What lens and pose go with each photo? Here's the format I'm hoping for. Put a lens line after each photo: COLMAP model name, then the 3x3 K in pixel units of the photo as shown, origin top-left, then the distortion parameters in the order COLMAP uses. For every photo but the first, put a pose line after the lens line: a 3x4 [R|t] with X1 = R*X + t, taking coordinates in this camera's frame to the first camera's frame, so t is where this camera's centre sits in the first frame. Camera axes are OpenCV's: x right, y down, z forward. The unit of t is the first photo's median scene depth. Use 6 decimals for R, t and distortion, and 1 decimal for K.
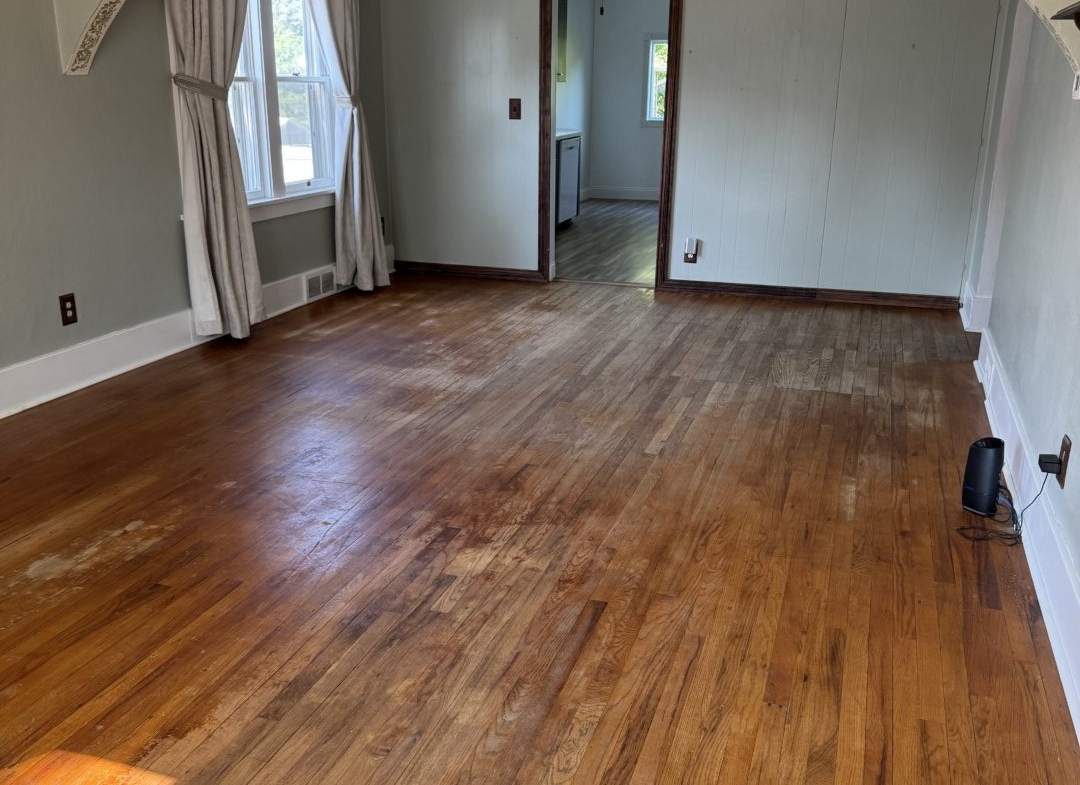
lens RADIAL K [[1030.5, 0, 540.0], [0, 1030.5, 392.5], [0, 0, 1]] dist [0.088149, -0.000648]
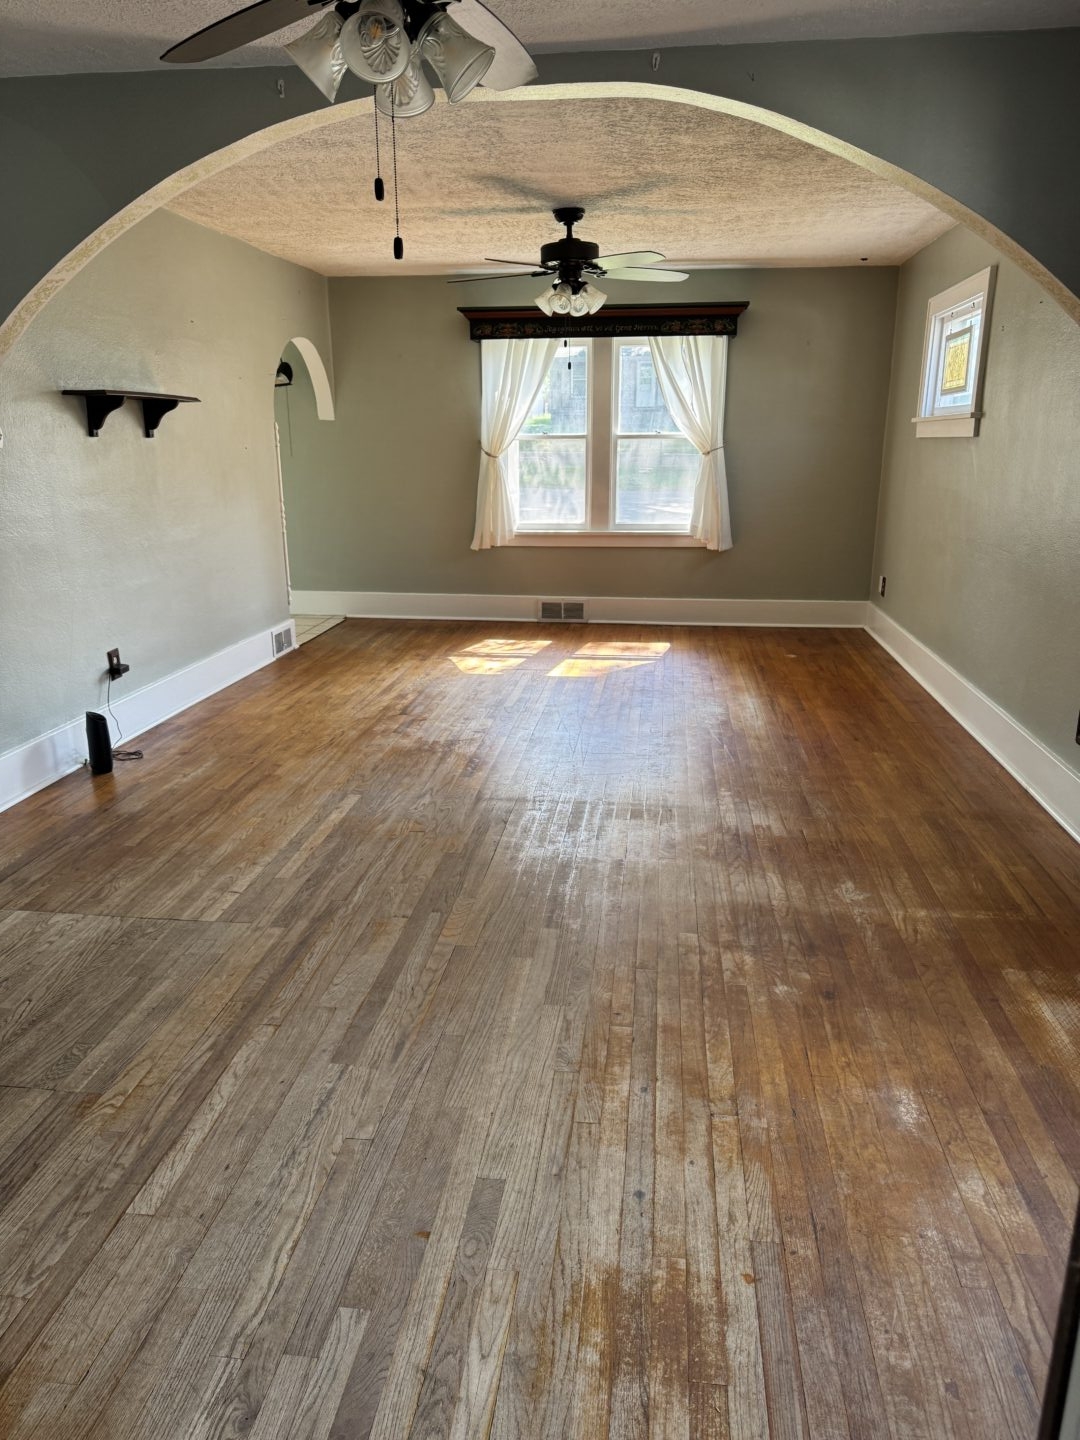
lens RADIAL K [[1013.4, 0, 531.4], [0, 1013.4, 728.9], [0, 0, 1]] dist [0.138487, -0.252875]
pose [[-0.982890, 0.044715, -0.178684, 0.096412], [-0.058176, 0.845066, 0.531488, -0.466416], [0.174765, 0.532789, -0.828005, 1.571062]]
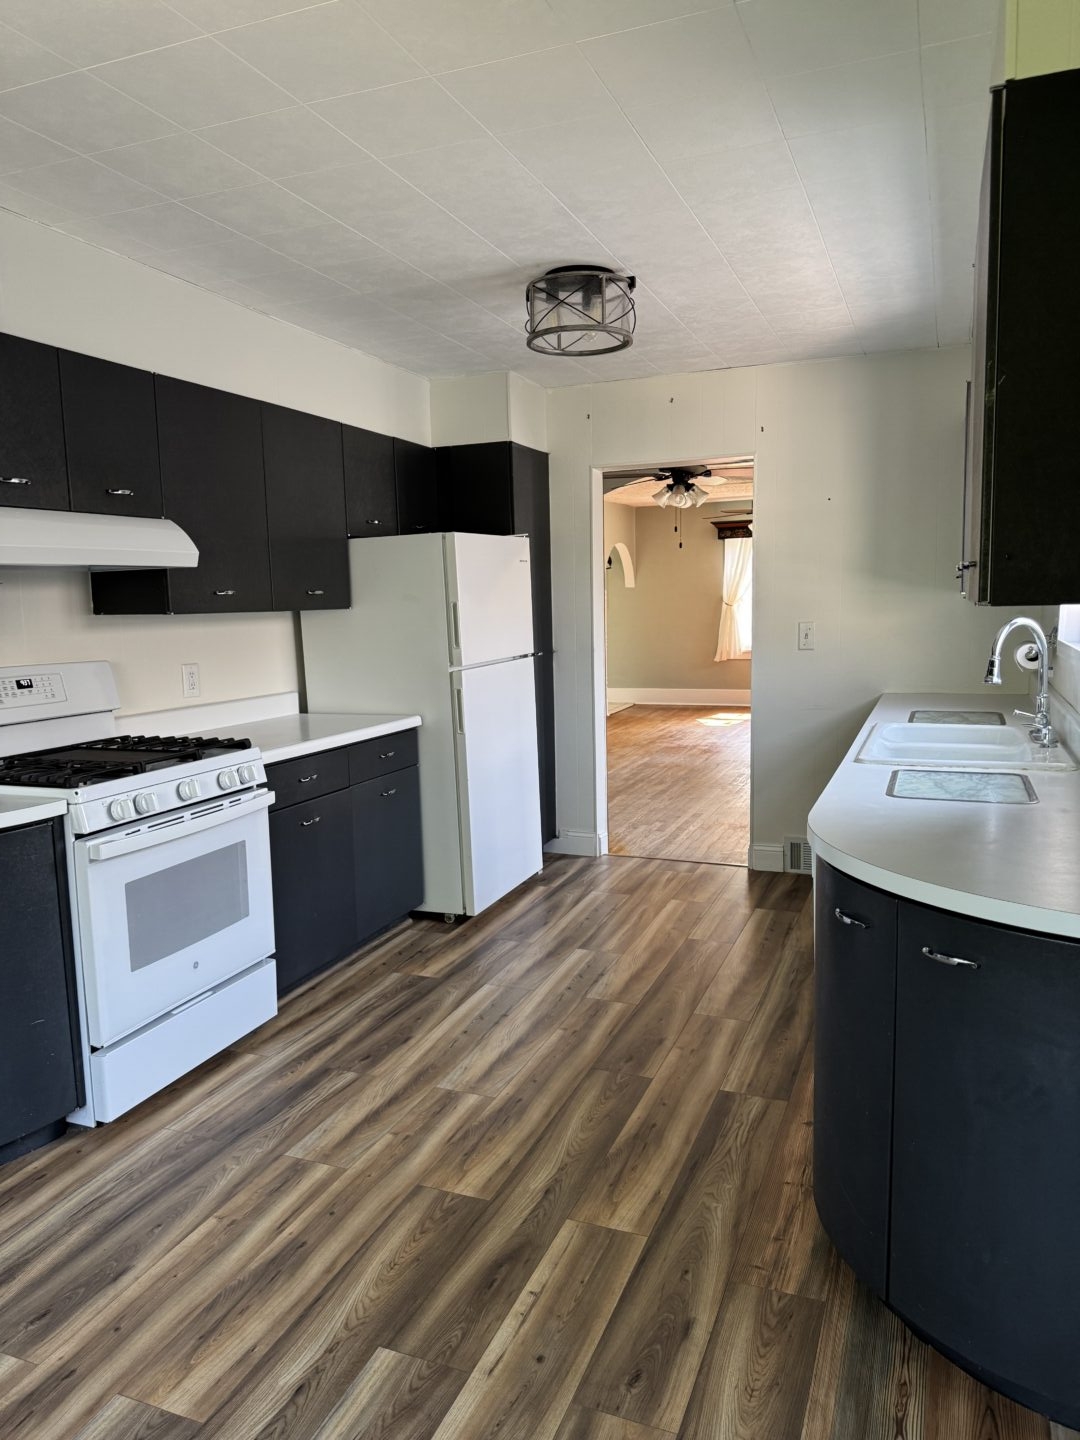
lens RADIAL K [[1013.4, 0, 531.4], [0, 1013.4, 728.9], [0, 0, 1]] dist [0.138487, -0.252875]
pose [[-0.997603, 0.000776, 0.069192, 0.177169], [0.029000, 0.912573, 0.407885, -0.764656], [-0.062827, 0.408914, -0.910408, 2.547184]]
